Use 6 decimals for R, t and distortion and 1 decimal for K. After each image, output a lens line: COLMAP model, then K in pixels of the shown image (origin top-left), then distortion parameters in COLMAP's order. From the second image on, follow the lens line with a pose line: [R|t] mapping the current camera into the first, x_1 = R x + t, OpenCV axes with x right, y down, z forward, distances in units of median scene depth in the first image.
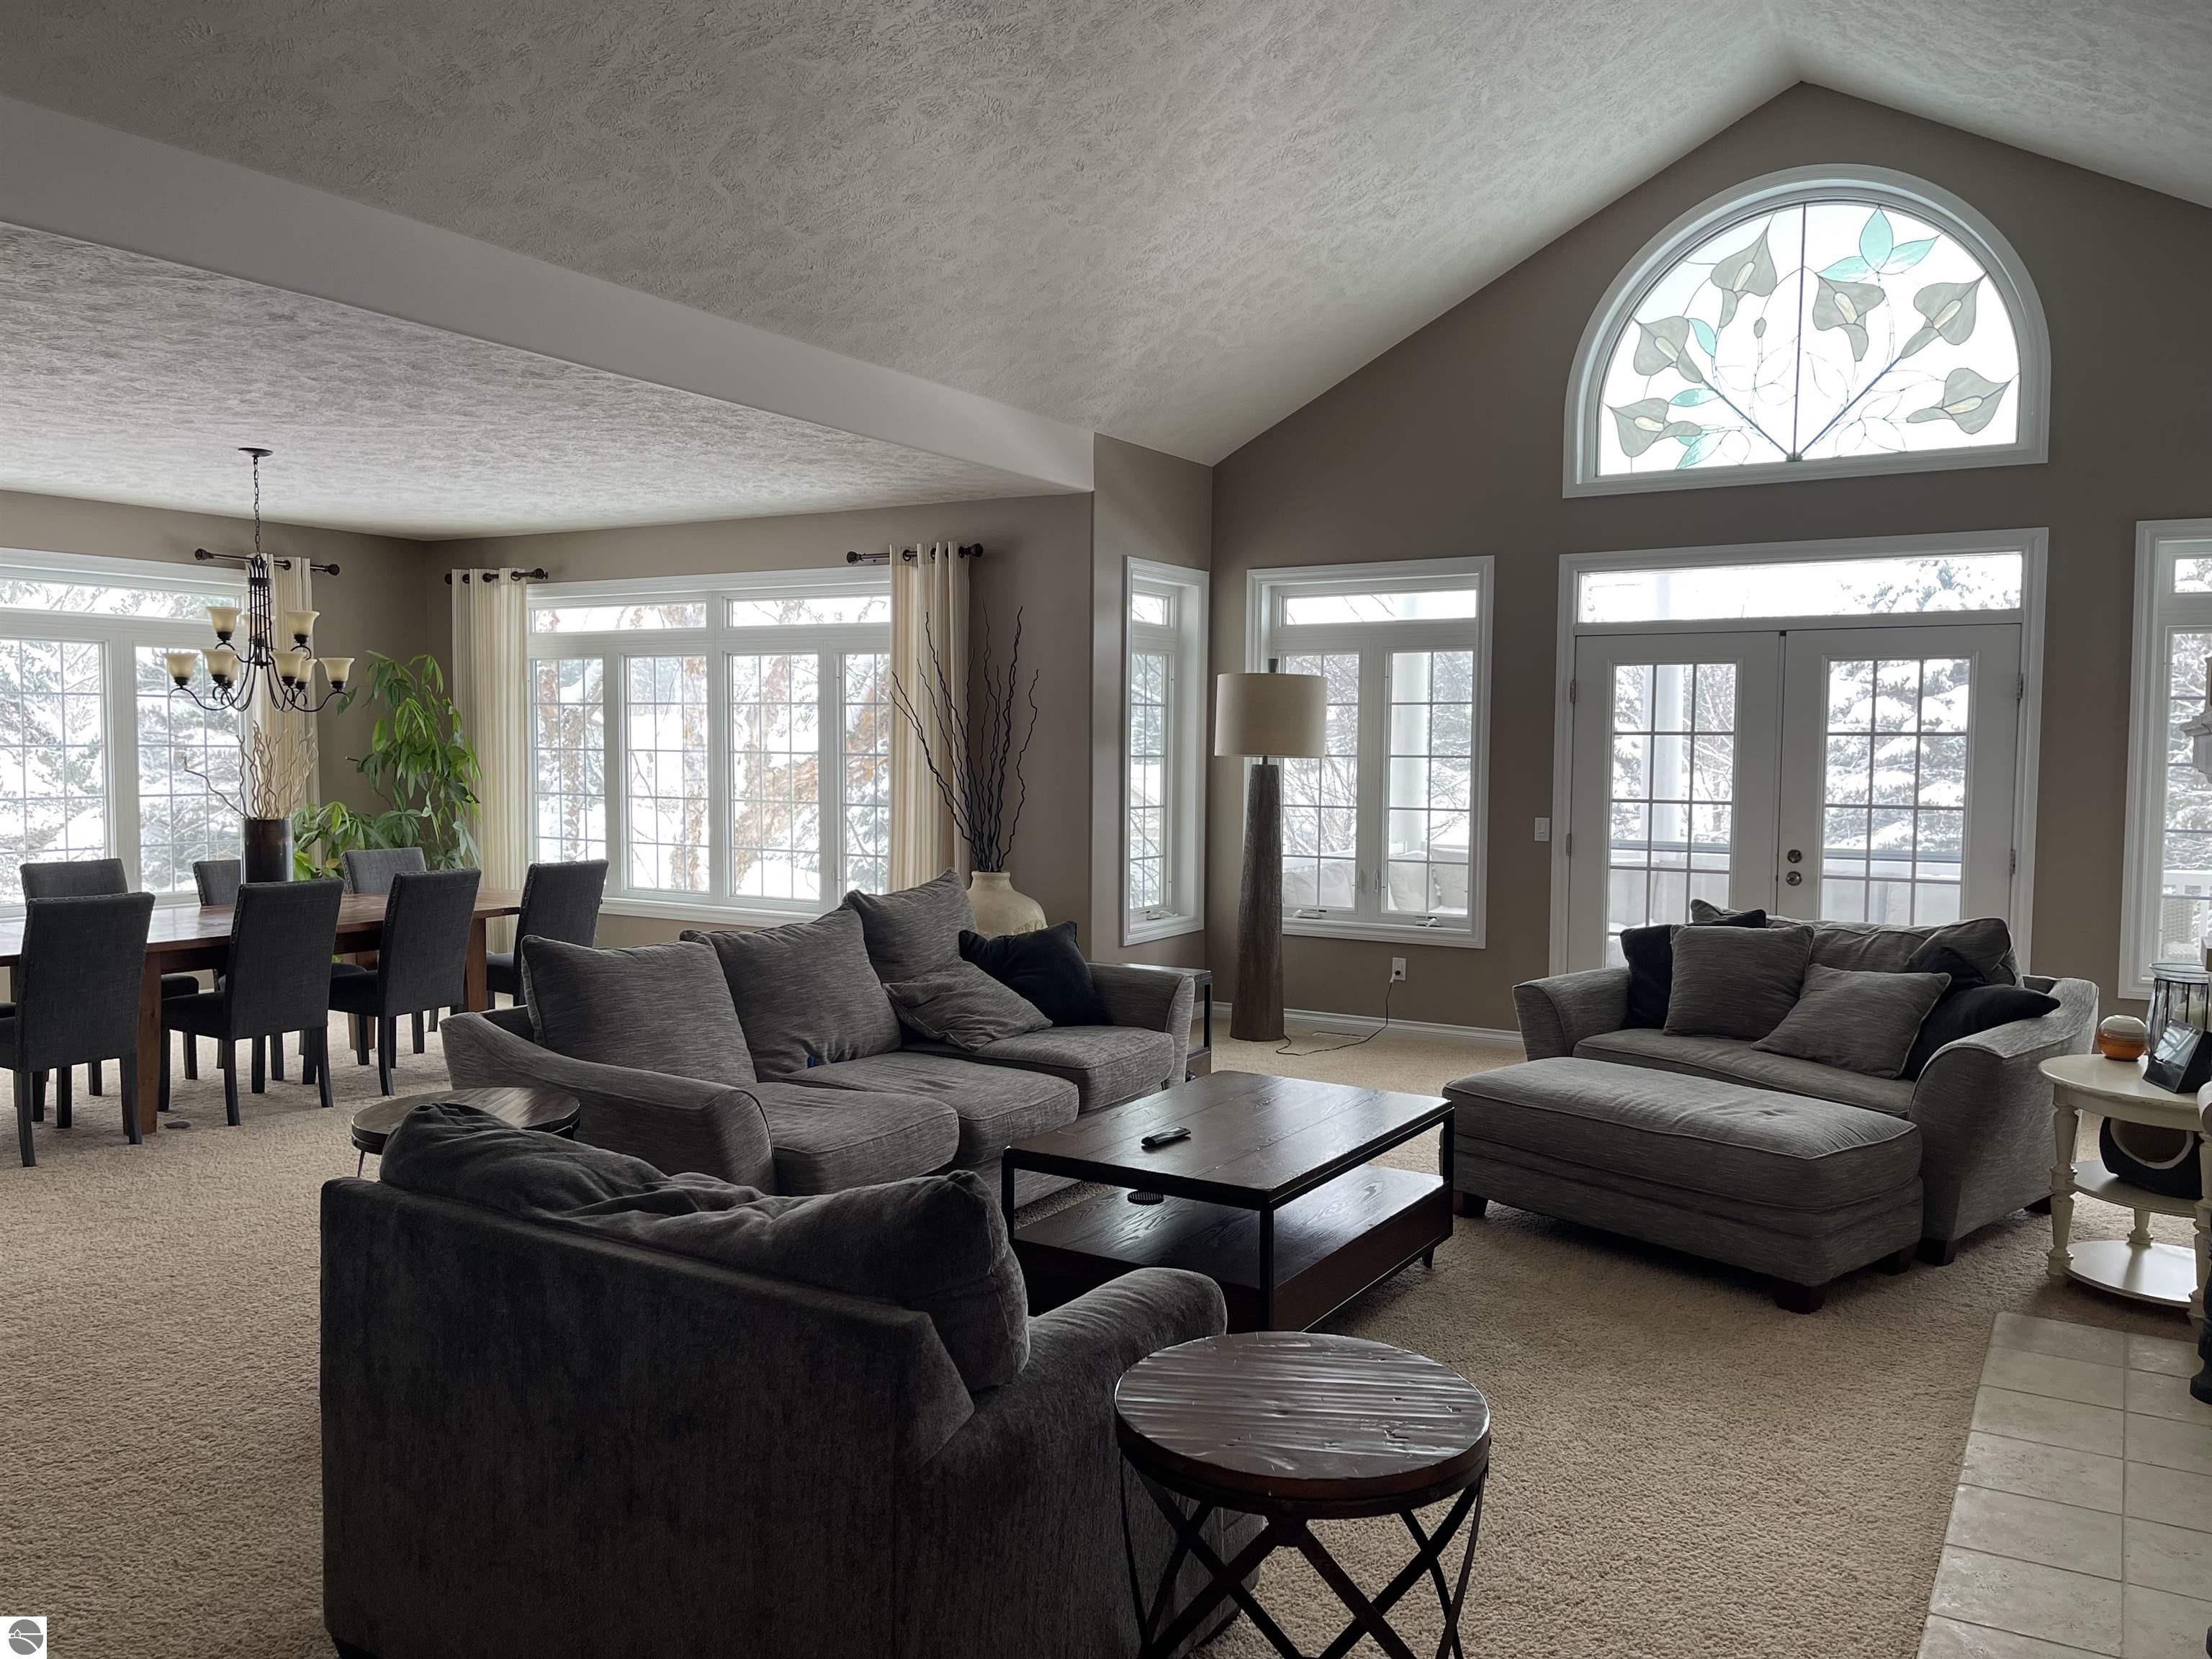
lens RADIAL K [[1650.3, 0, 1123.8], [0, 1650.3, 843.7], [0, 0, 1]] dist [0.082533, -0.122301]
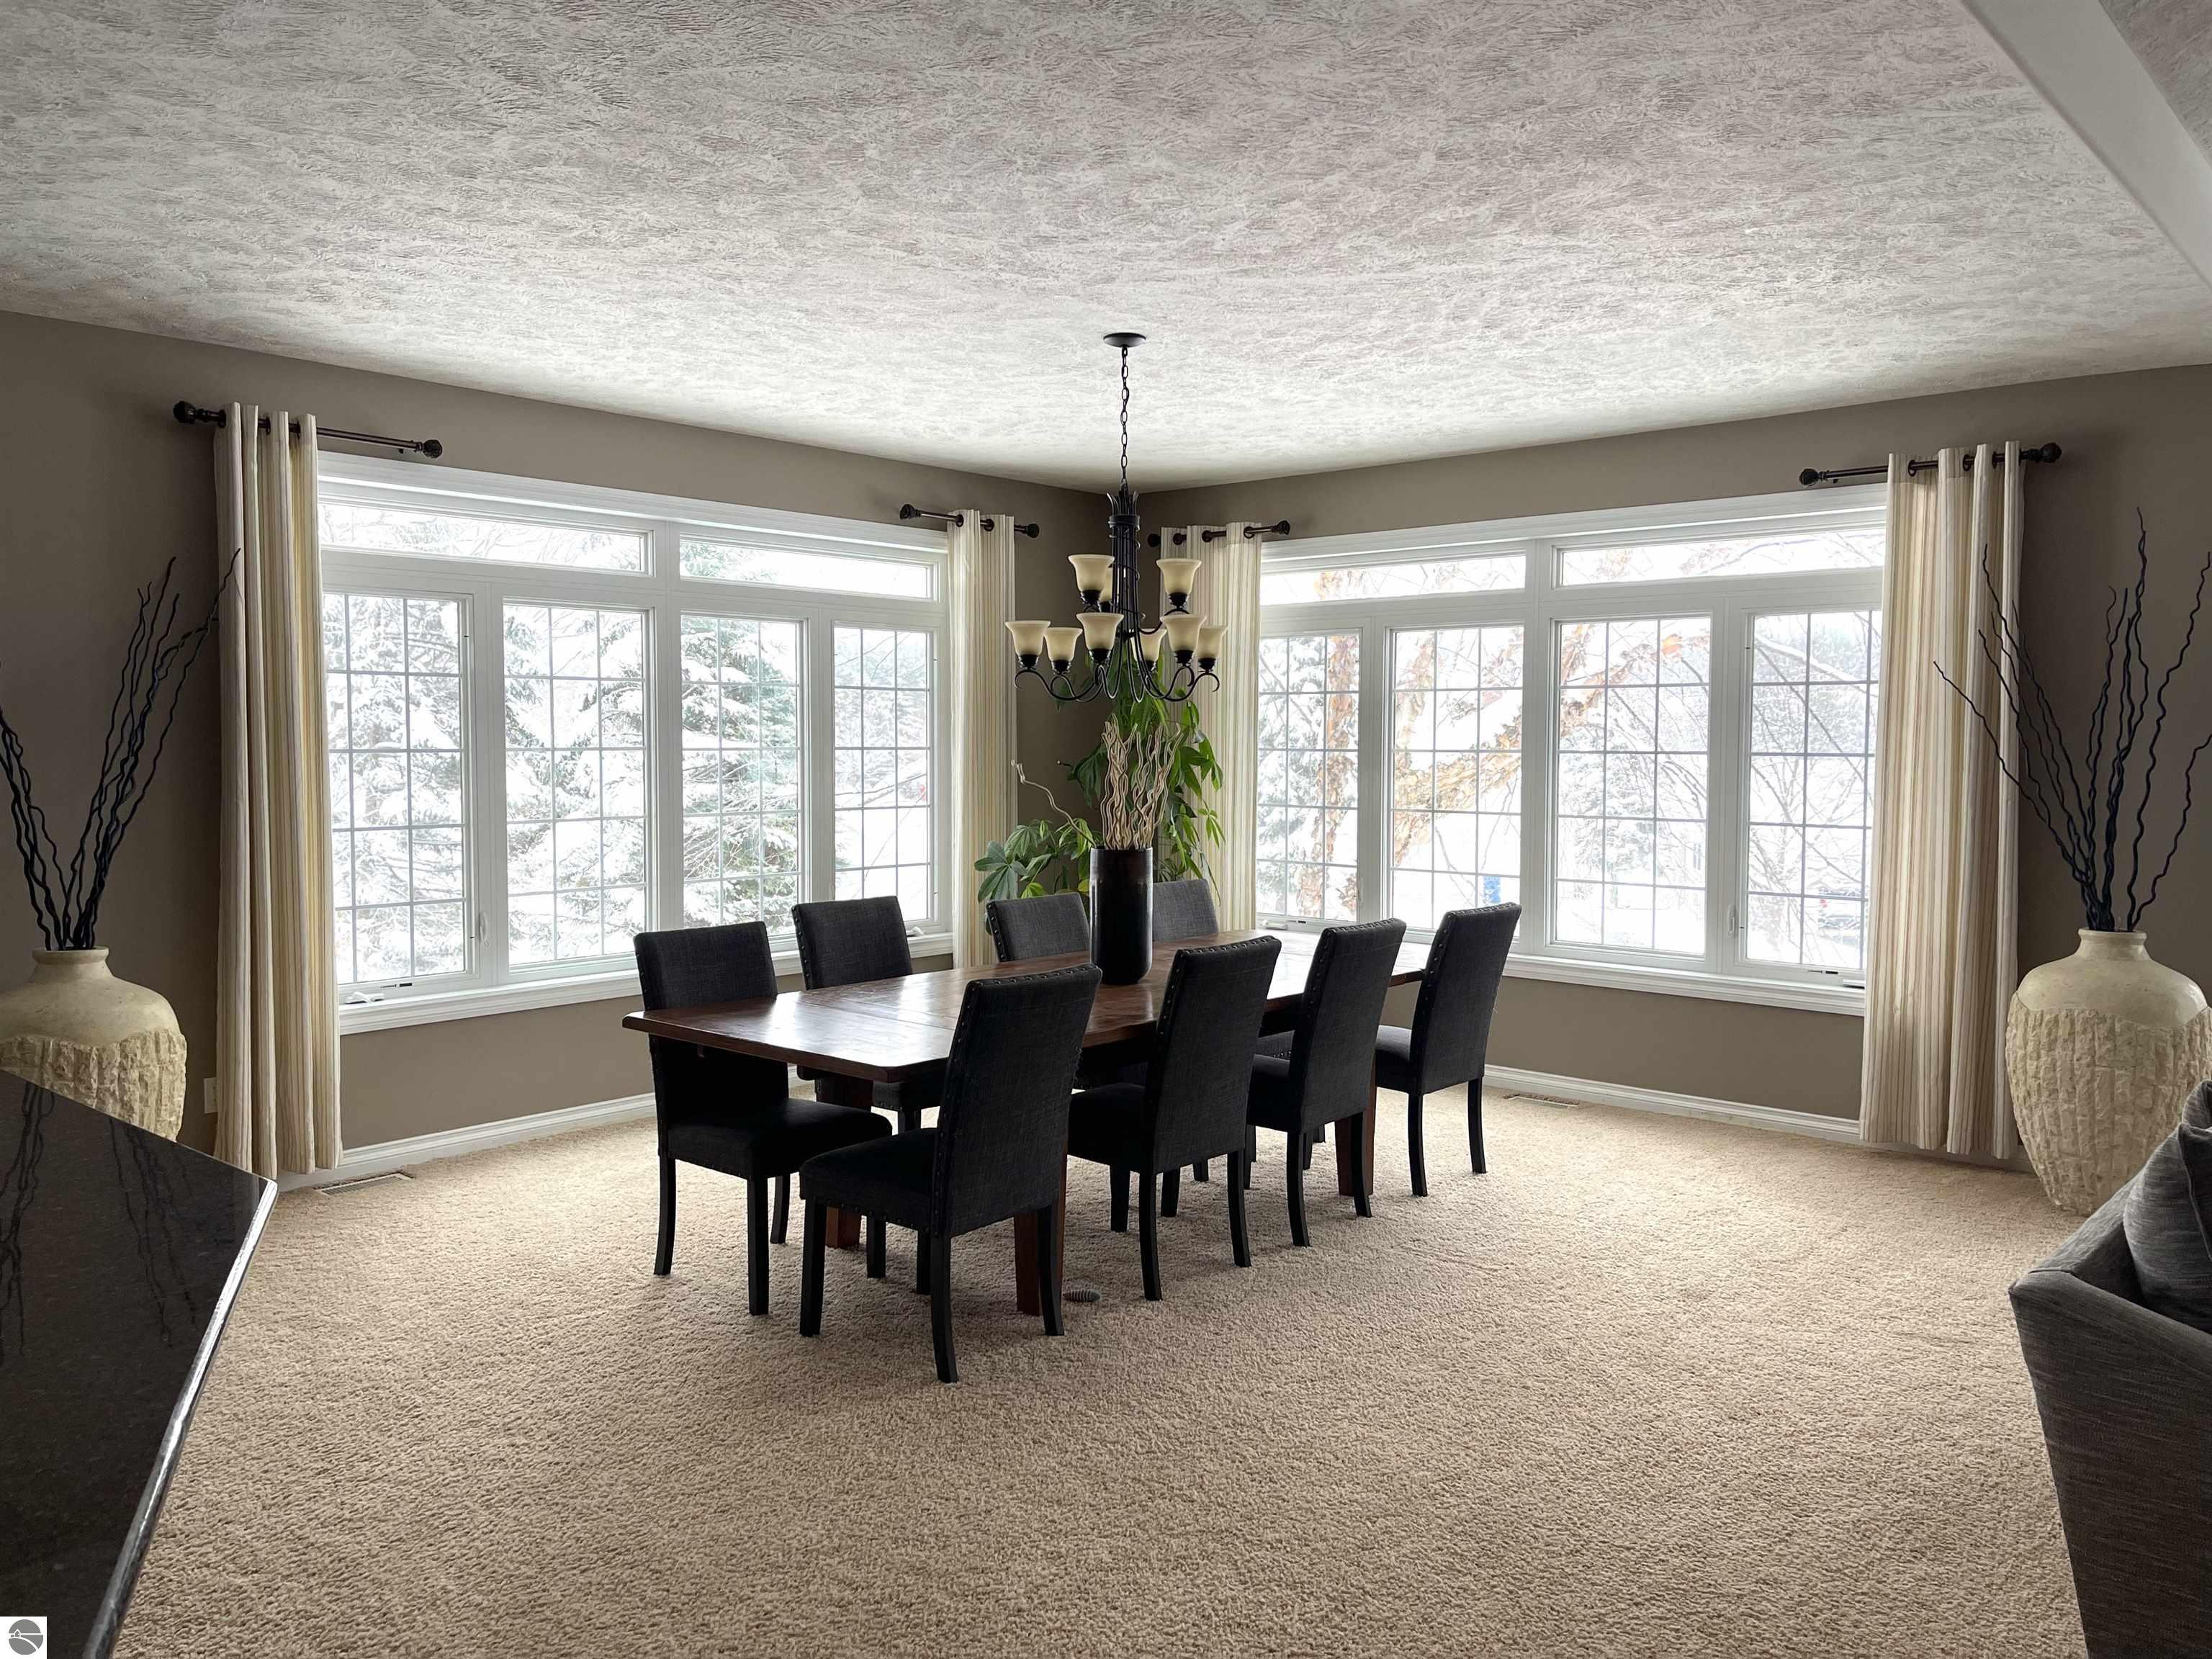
lens RADIAL K [[1643.5, 0, 1118.8], [0, 1643.5, 825.4], [0, 0, 1]] dist [0.081027, -0.111554]
pose [[0.983941, 0.004292, -0.178445, -0.351080], [-0.005881, 0.999948, -0.008377, -0.017323], [0.178400, 0.009292, 0.983914, 0.268017]]
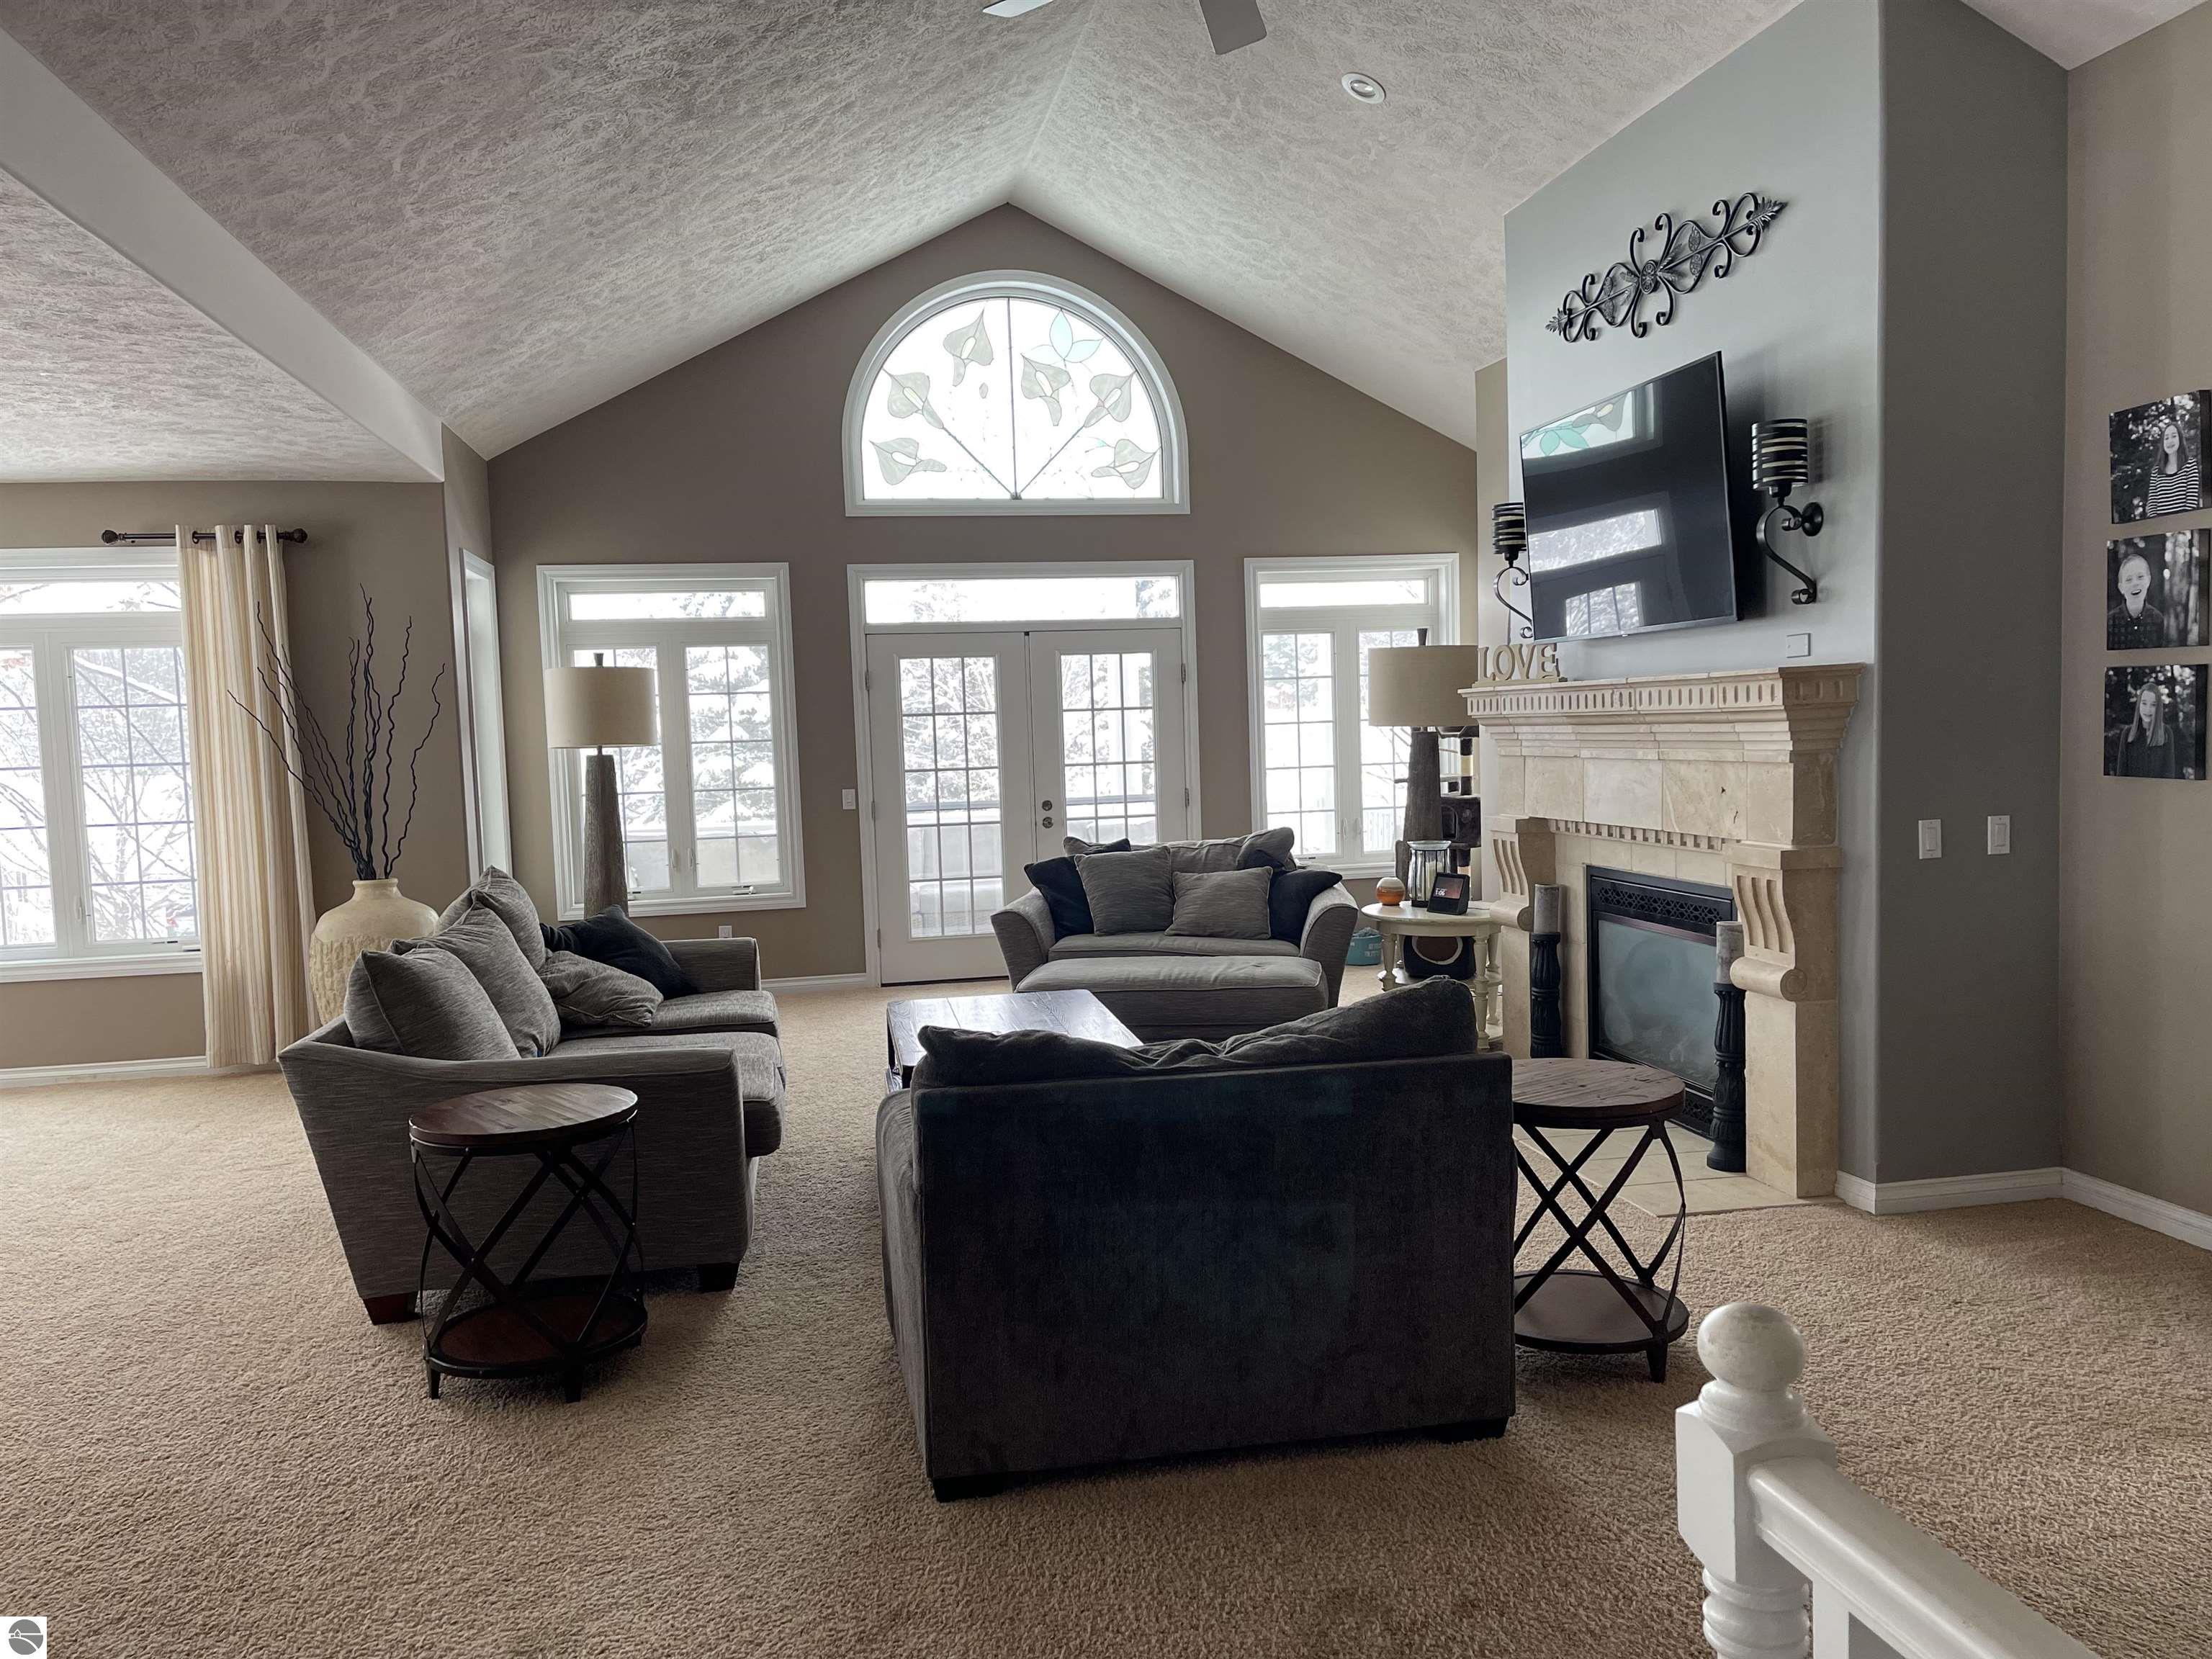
lens RADIAL K [[1650.3, 0, 1123.8], [0, 1650.3, 843.7], [0, 0, 1]] dist [0.082533, -0.122301]
pose [[0.734807, -0.081739, 0.673333, -0.402516], [0.080987, 0.996183, 0.032550, 0.000130], [-0.673424, 0.030613, 0.738623, 0.011169]]
